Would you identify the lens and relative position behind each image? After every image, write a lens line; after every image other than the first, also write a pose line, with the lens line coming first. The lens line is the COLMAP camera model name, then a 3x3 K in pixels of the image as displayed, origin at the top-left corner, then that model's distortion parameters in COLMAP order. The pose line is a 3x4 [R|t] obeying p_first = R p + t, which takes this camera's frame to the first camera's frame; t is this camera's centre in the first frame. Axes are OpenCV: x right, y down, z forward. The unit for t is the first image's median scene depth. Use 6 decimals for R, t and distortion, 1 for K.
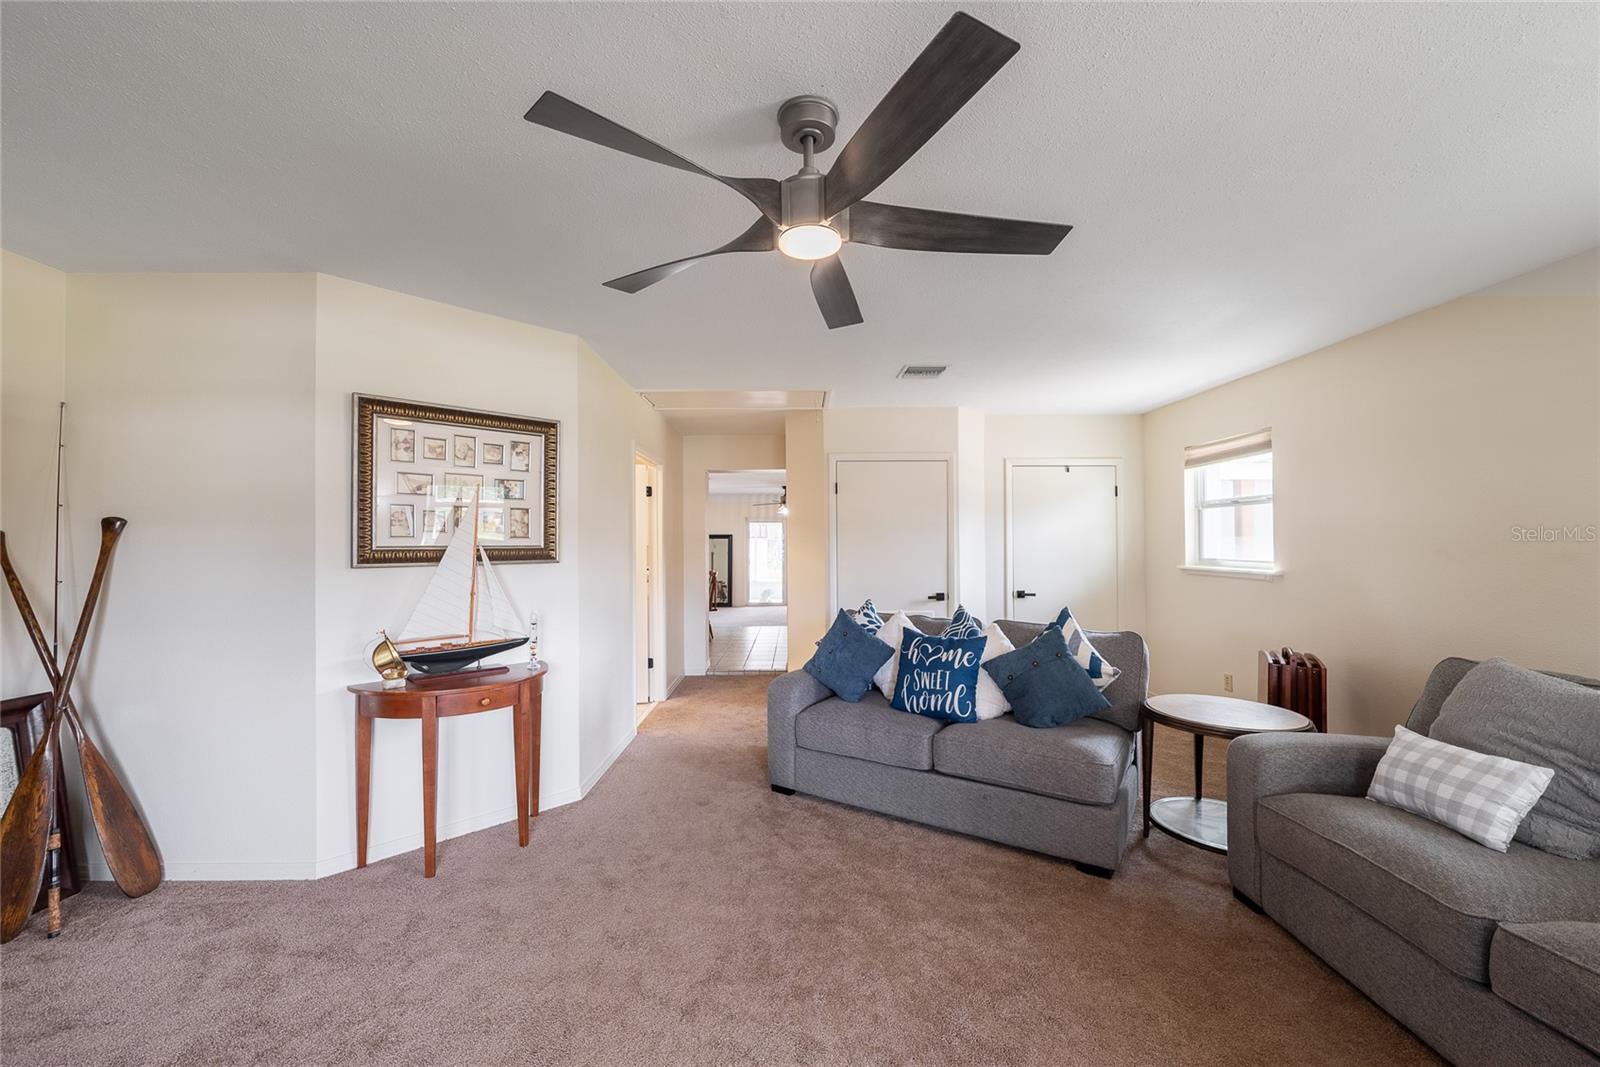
lens RADIAL K [[637.0, 0, 802.2], [0, 637.0, 538.3], [0, 0, 1]] dist [-0.000093, 0.000058]
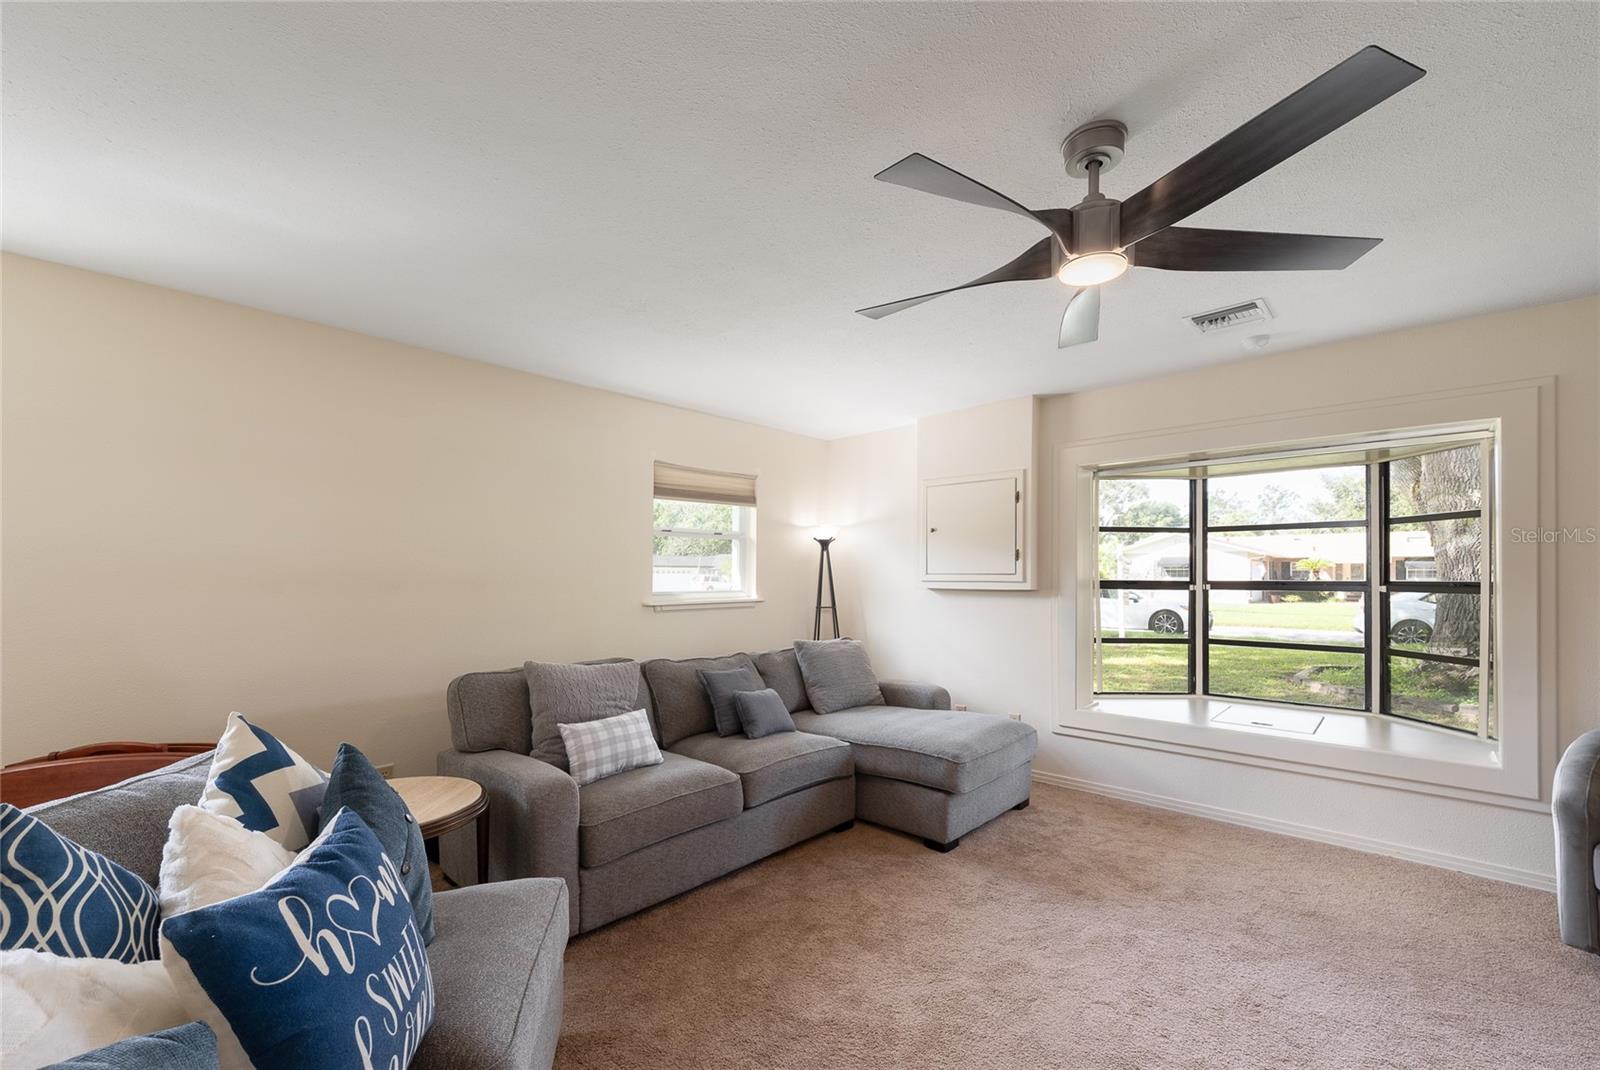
lens RADIAL K [[642.4, 0, 820.6], [0, 642.4, 573.2], [0, 0, 1]] dist [-0.000167, -0.000497]
pose [[-0.731270, 0.006520, 0.682057, -0.213142], [-0.005311, 0.999870, -0.015252, 0.016466], [-0.682067, -0.014776, -0.731140, 1.213747]]
